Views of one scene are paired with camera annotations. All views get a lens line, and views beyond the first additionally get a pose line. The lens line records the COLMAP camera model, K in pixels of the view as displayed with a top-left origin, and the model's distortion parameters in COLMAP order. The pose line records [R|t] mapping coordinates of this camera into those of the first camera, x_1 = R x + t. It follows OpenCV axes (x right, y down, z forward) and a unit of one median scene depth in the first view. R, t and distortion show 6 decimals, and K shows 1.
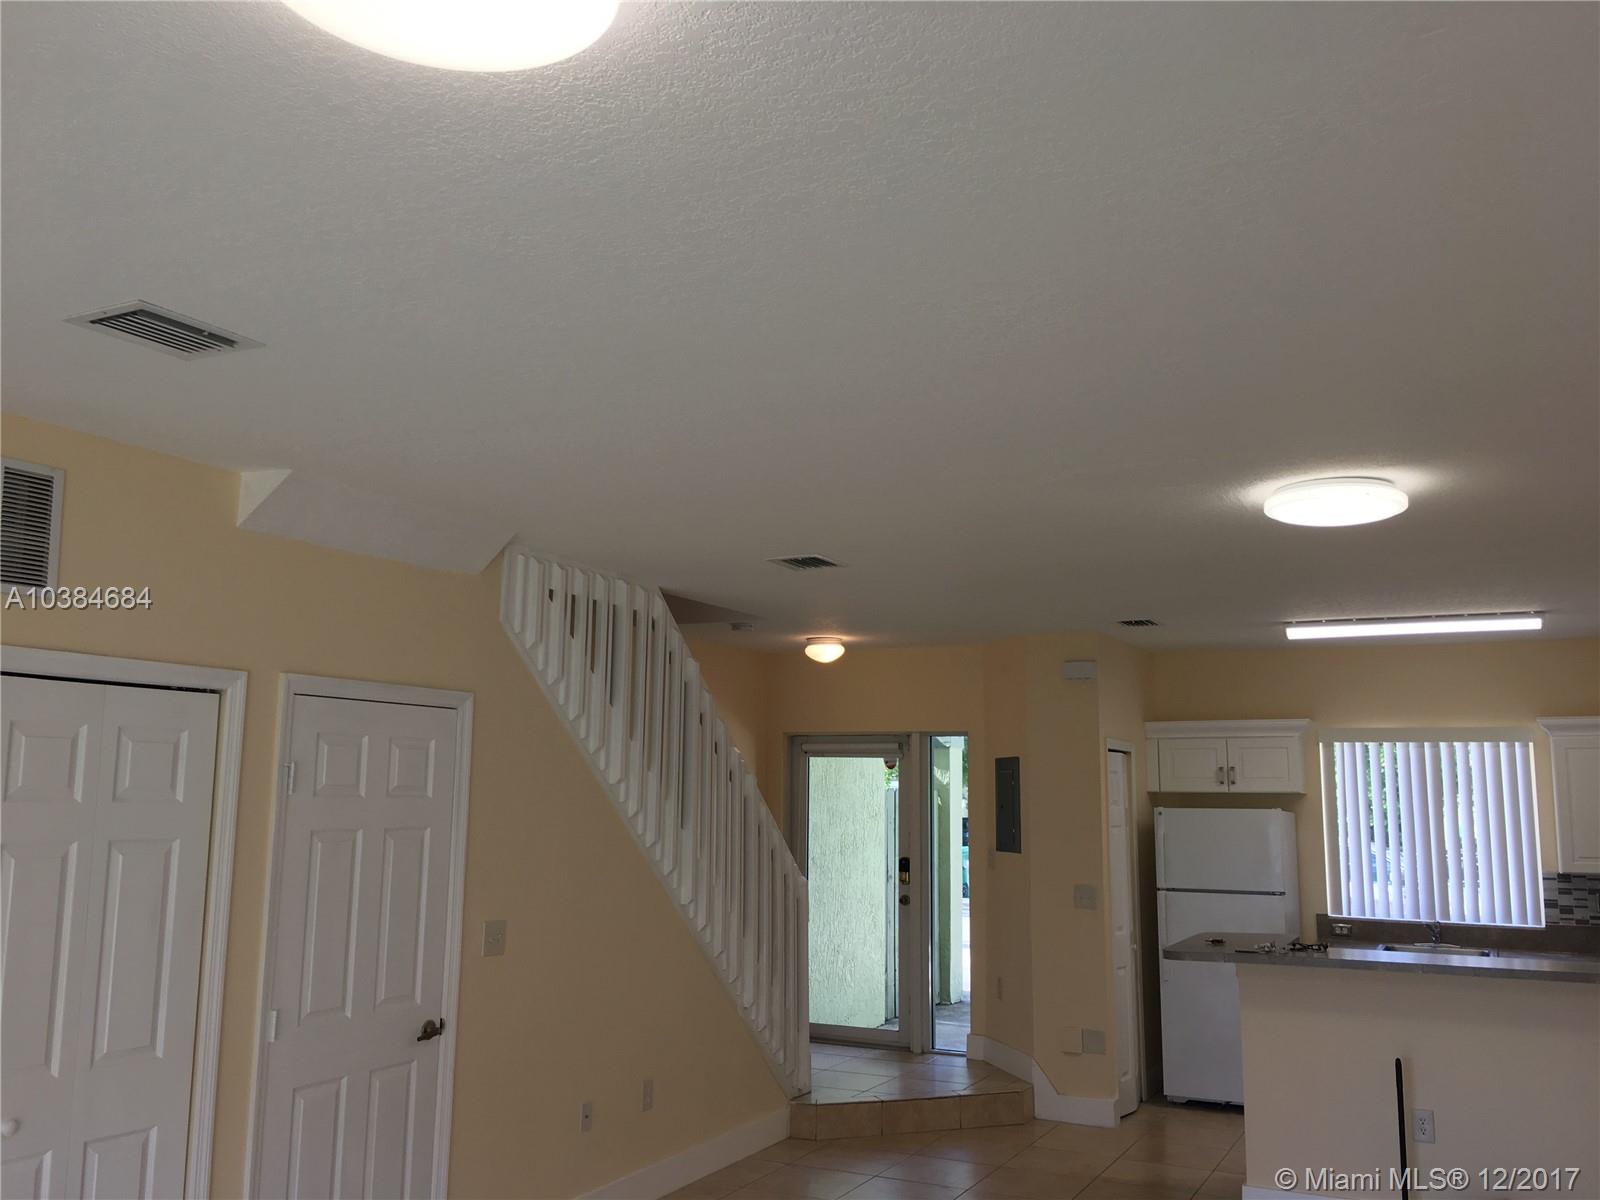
lens RADIAL K [[1368.4, 0, 799.6], [0, 1368.4, 598.1], [0, 0, 1]] dist [0.074932, -0.105356]
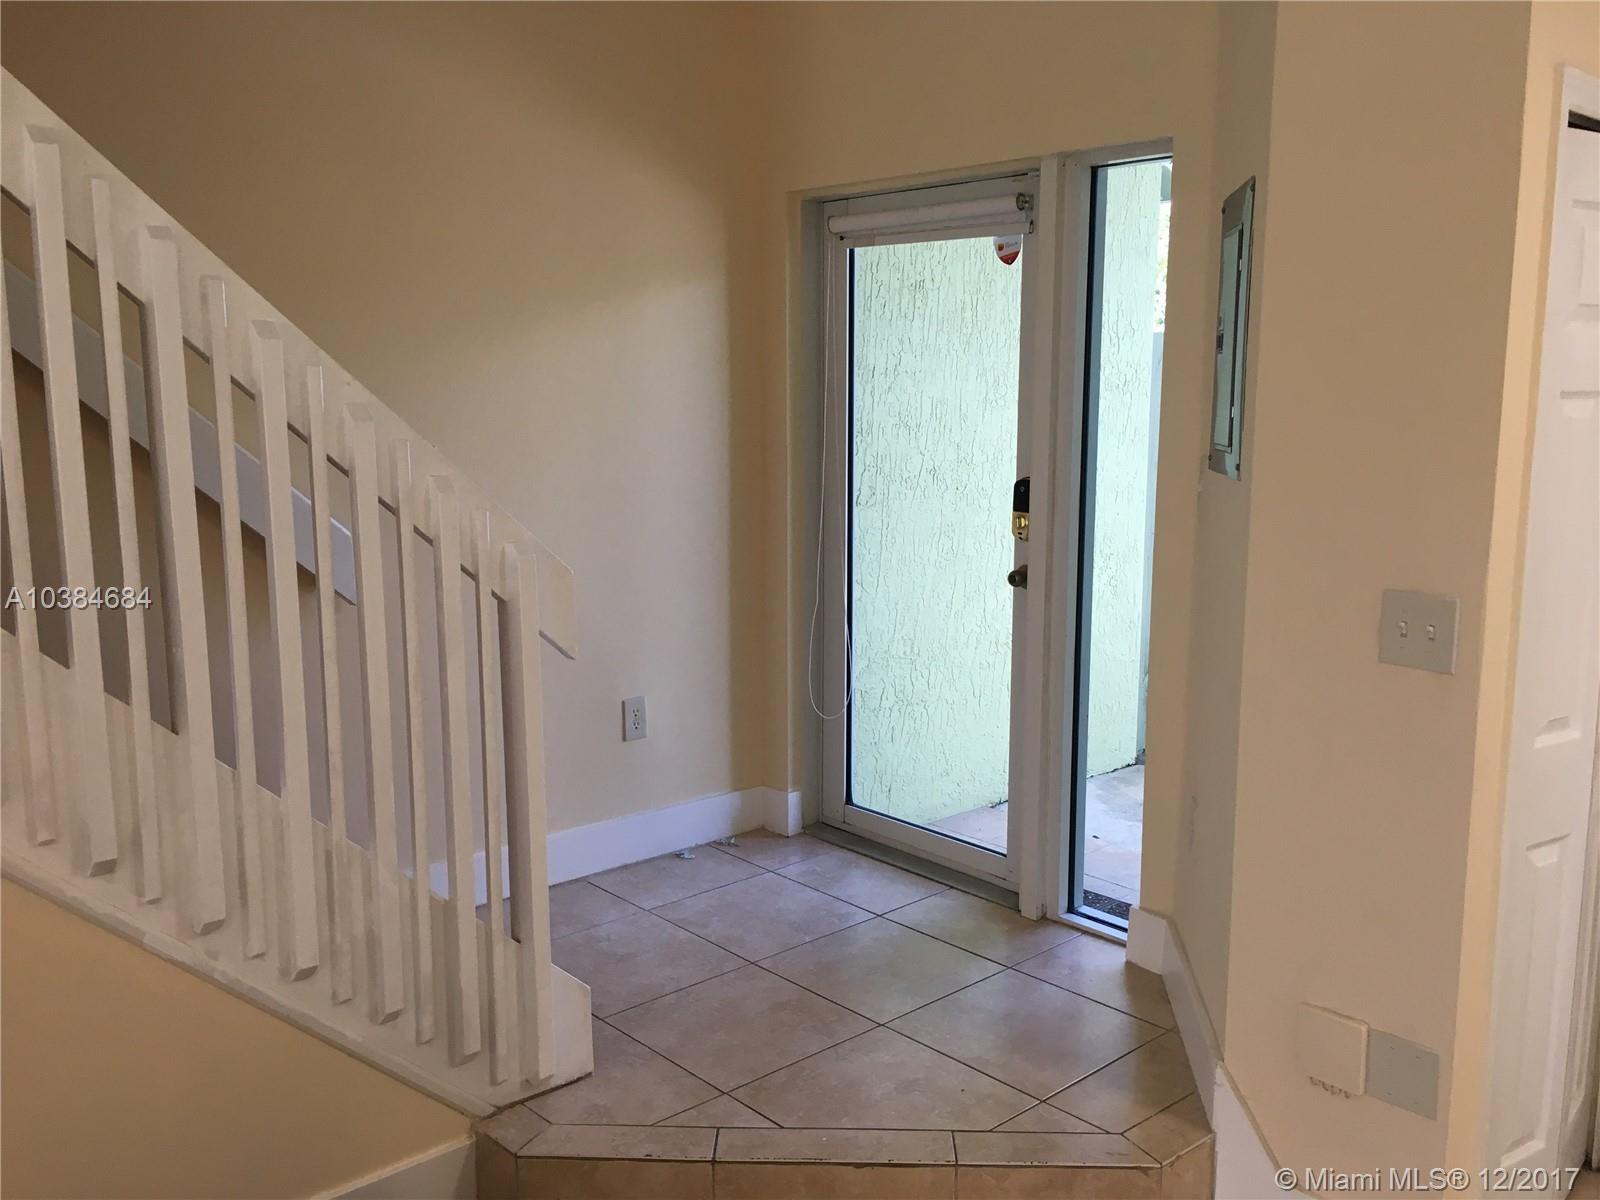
lens RADIAL K [[1368.4, 0, 803.0], [0, 1368.4, 597.4], [0, 0, 1]] dist [0.074932, -0.105356]
pose [[0.927805, 0.050154, -0.369679, 0.213464], [0.061550, 0.956764, 0.284279, 0.128087], [0.367953, -0.286509, 0.884603, 0.756103]]
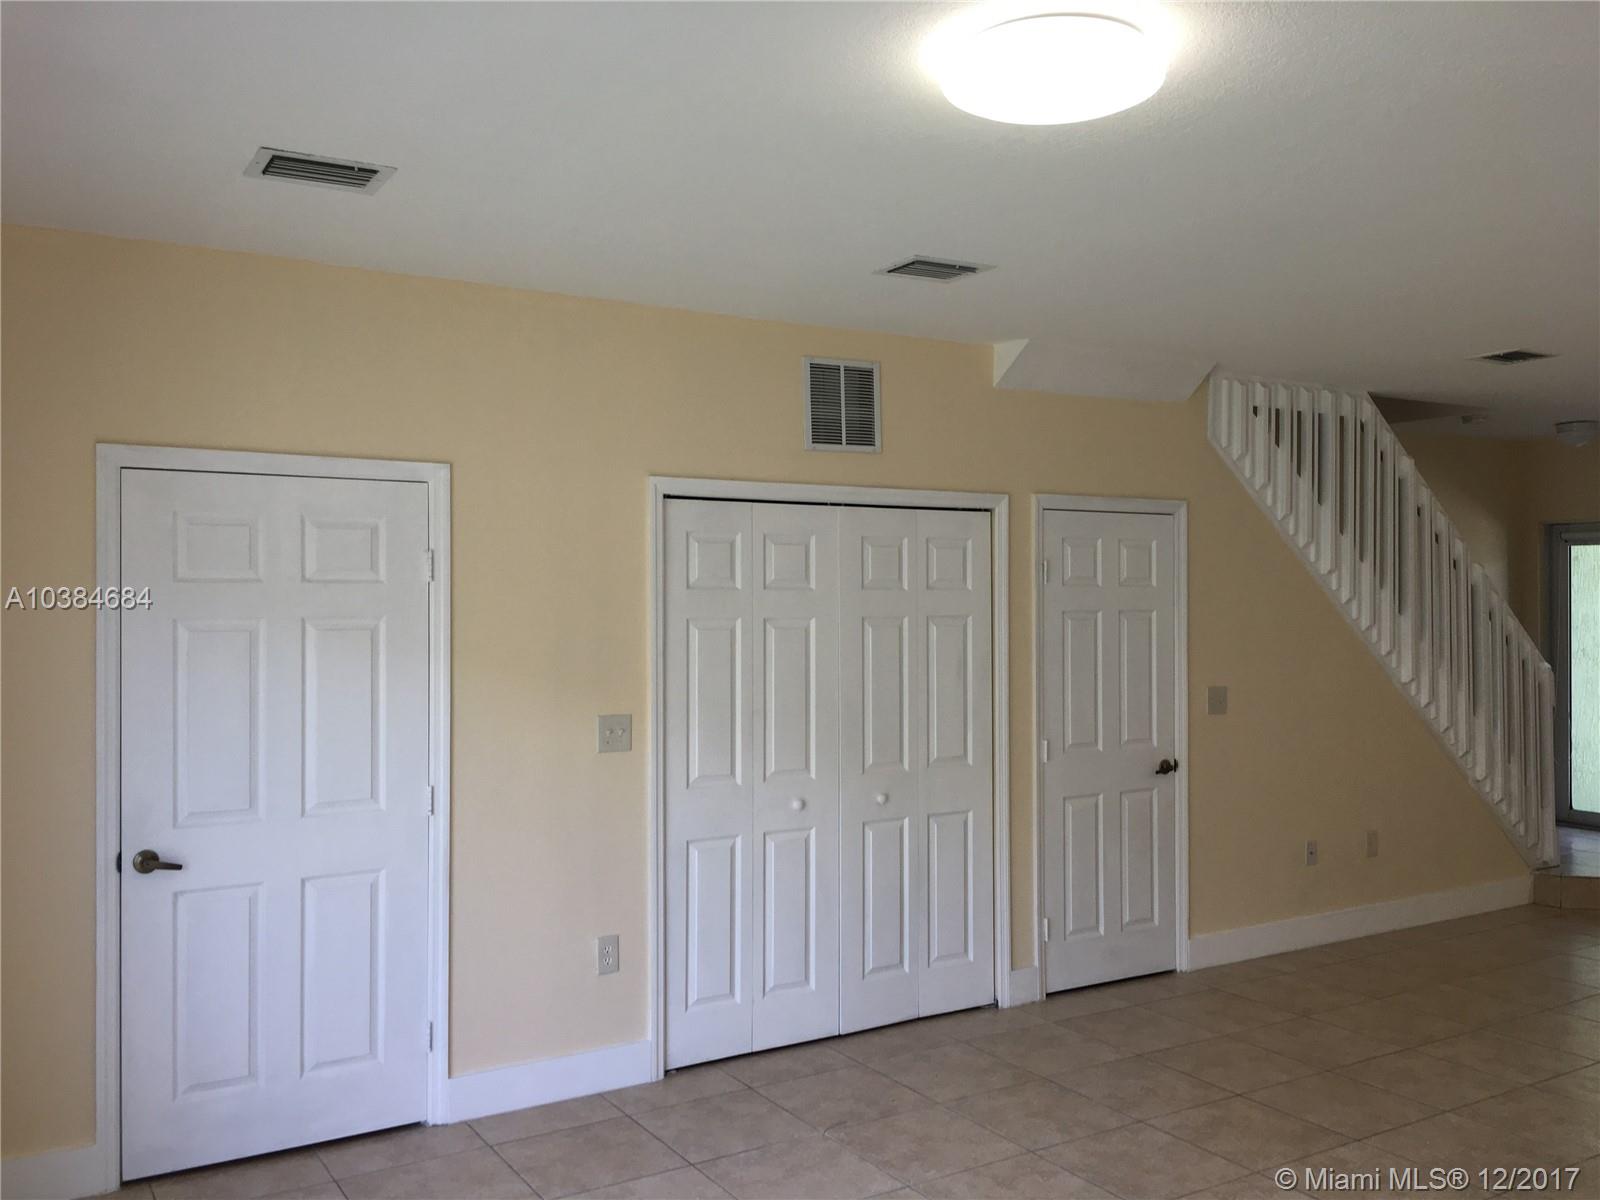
lens RADIAL K [[1368.4, 0, 800.2], [0, 1368.4, 602.2], [0, 0, 1]] dist [0.074932, -0.105356]
pose [[0.850851, -0.013819, -0.525226, 0.079541], [0.088717, 0.989079, 0.117697, -0.011262], [0.517864, -0.146739, 0.842784, -0.153900]]
